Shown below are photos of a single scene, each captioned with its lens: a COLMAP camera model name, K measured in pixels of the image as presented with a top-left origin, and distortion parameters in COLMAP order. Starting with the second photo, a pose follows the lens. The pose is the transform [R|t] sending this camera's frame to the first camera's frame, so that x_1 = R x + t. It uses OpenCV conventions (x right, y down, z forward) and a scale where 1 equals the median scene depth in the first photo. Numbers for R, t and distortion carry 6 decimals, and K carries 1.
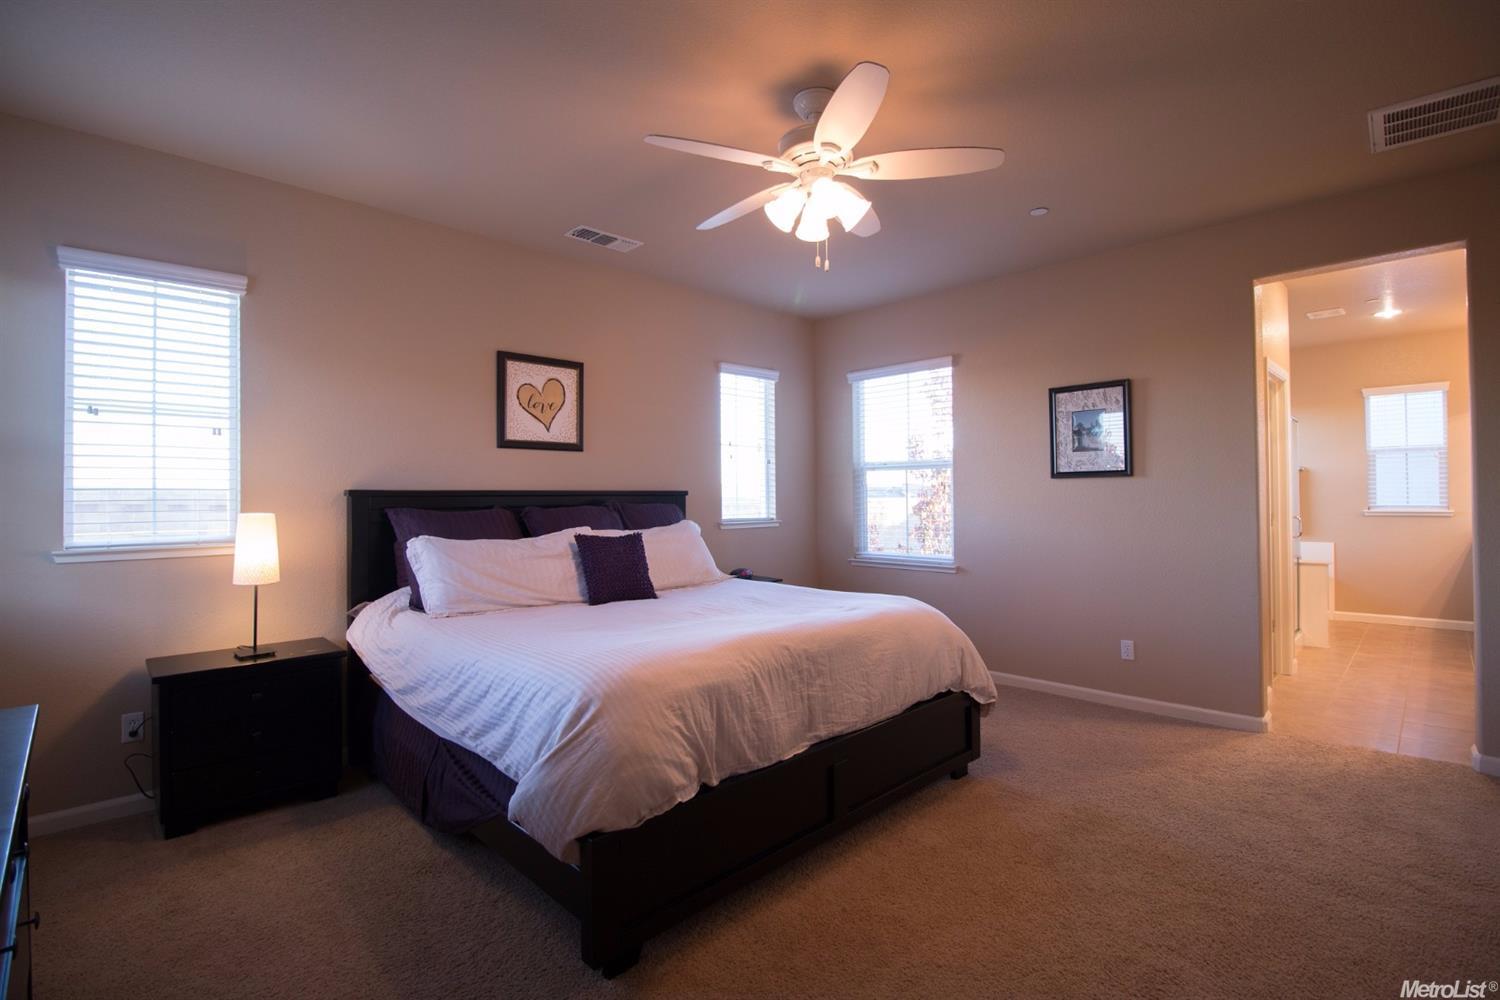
lens RADIAL K [[699.9, 0, 748.0], [0, 699.9, 493.5], [0, 0, 1]] dist [-0.023774, -0.001282]
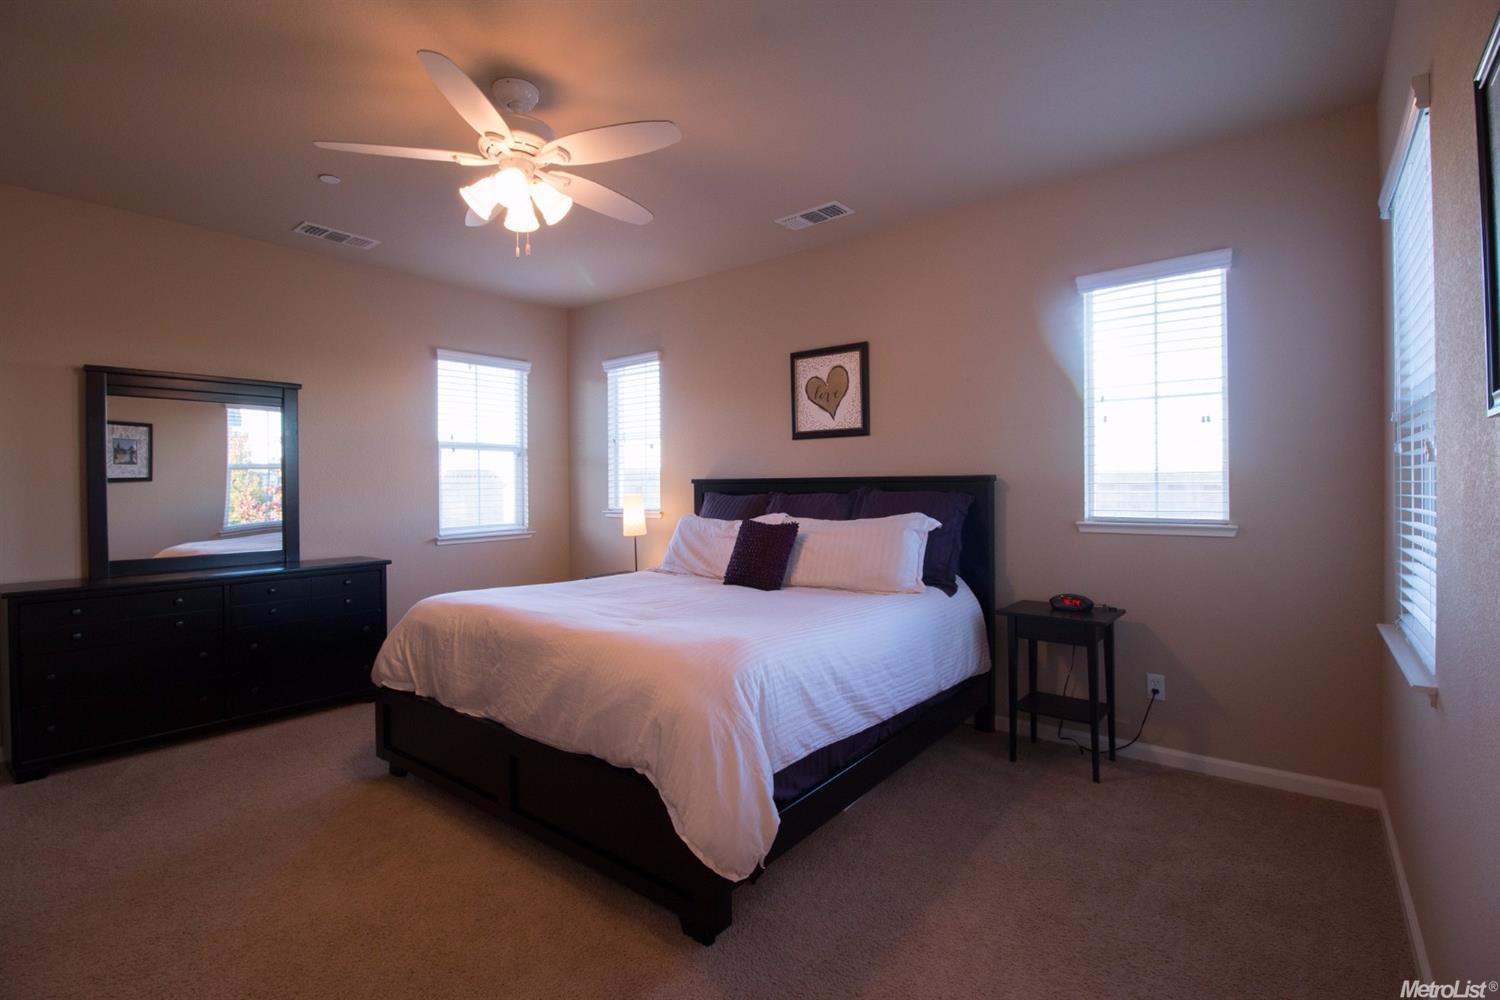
lens RADIAL K [[699.9, 0, 748.0], [0, 699.9, 493.5], [0, 0, 1]] dist [-0.023774, -0.001282]
pose [[0.123694, 0.017291, -0.992170, 0.722933], [0.013218, 0.999731, 0.019071, -0.002122], [0.992232, -0.015473, 0.123432, 0.762679]]
